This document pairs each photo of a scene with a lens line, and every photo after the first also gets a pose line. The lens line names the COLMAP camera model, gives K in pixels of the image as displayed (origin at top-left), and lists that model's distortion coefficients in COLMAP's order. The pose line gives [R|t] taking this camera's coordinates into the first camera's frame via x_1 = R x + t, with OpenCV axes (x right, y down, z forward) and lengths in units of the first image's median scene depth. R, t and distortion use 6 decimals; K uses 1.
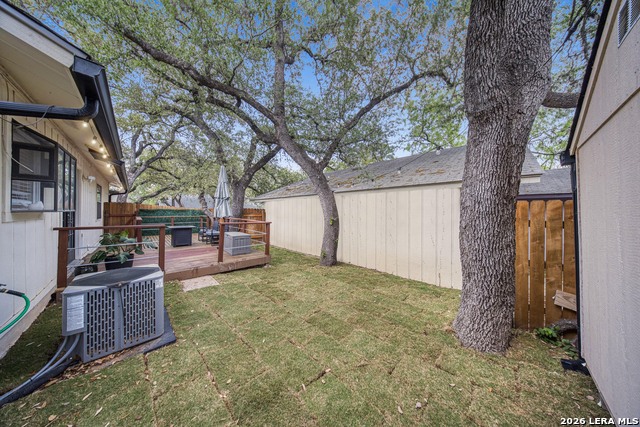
lens RADIAL K [[180.0, 0, 318.8], [0, 180.0, 212.0], [0, 0, 1]] dist [-0.004037, 0.000748]
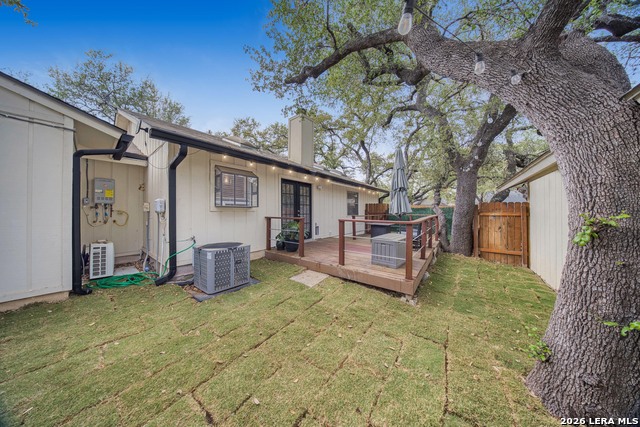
lens RADIAL K [[180.0, 0, 319.8], [0, 180.0, 213.4], [0, 0, 1]] dist [-0.004037, 0.000748]
pose [[0.166929, -0.005723, -0.985952, 0.296225], [0.000556, 0.999984, -0.005710, 0.035013], [0.985969, 0.000405, 0.166930, 0.776139]]
